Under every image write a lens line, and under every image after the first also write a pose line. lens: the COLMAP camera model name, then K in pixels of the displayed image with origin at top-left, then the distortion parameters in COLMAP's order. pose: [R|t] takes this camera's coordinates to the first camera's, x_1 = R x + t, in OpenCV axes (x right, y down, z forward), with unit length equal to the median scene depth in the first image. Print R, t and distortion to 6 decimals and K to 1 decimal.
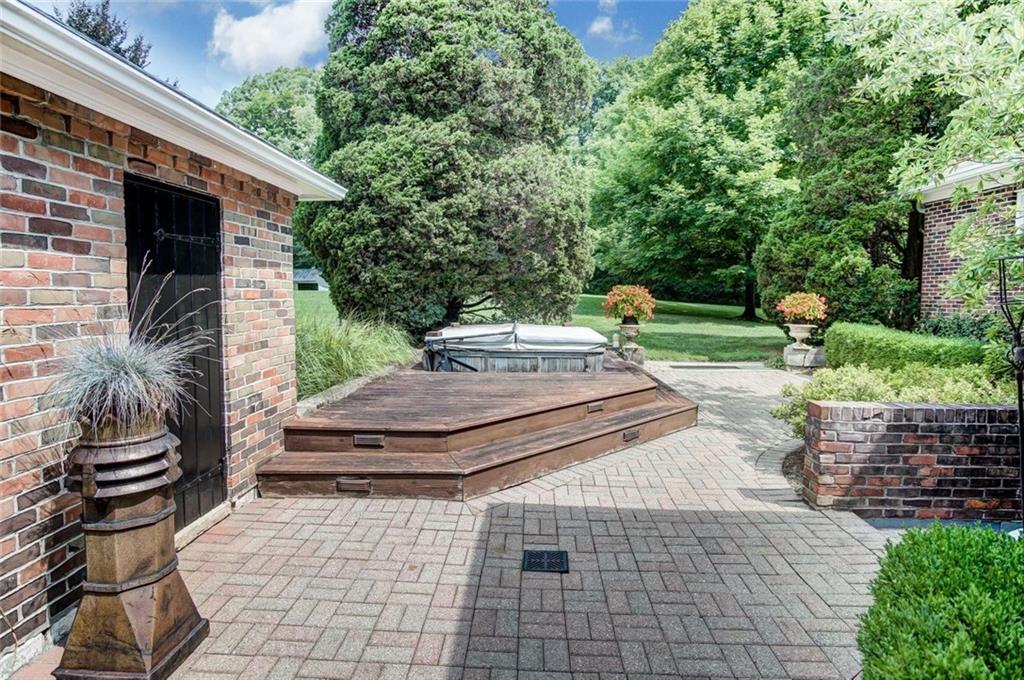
lens RADIAL K [[559.0, 0, 512.0], [0, 559.0, 328.0], [0, 0, 1]] dist [-0.029027, 0.000912]
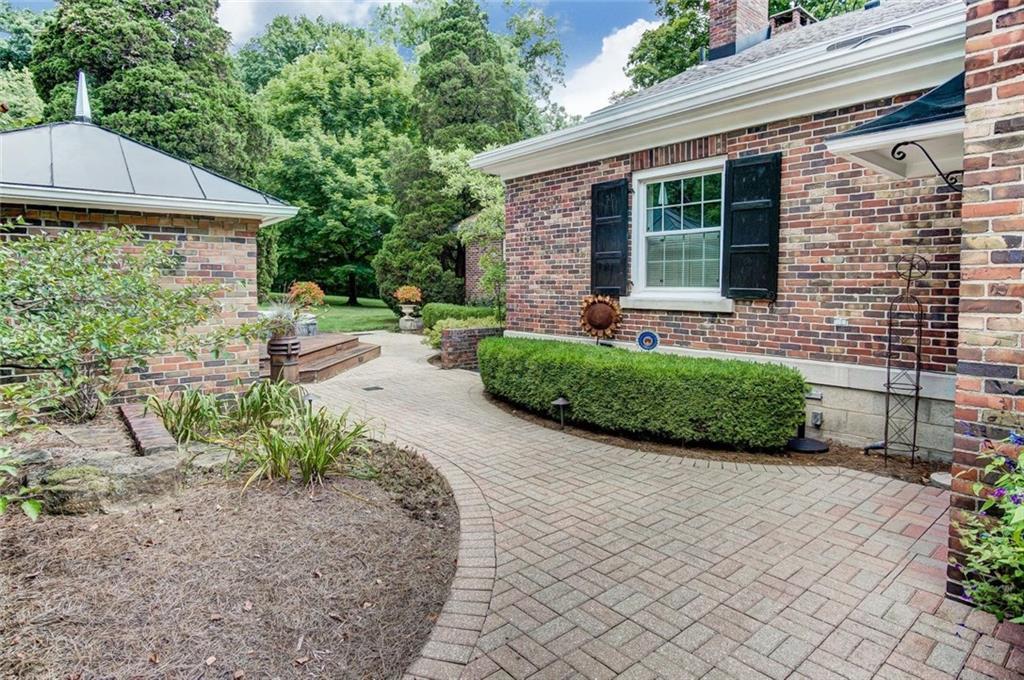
lens RADIAL K [[559.0, 0, 512.0], [0, 559.0, 328.0], [0, 0, 1]] dist [-0.029027, 0.000912]
pose [[0.737520, -0.057824, 0.672845, -0.358035], [0.048390, 0.998291, 0.032751, 0.021627], [-0.673589, 0.008404, 0.739058, -0.423336]]
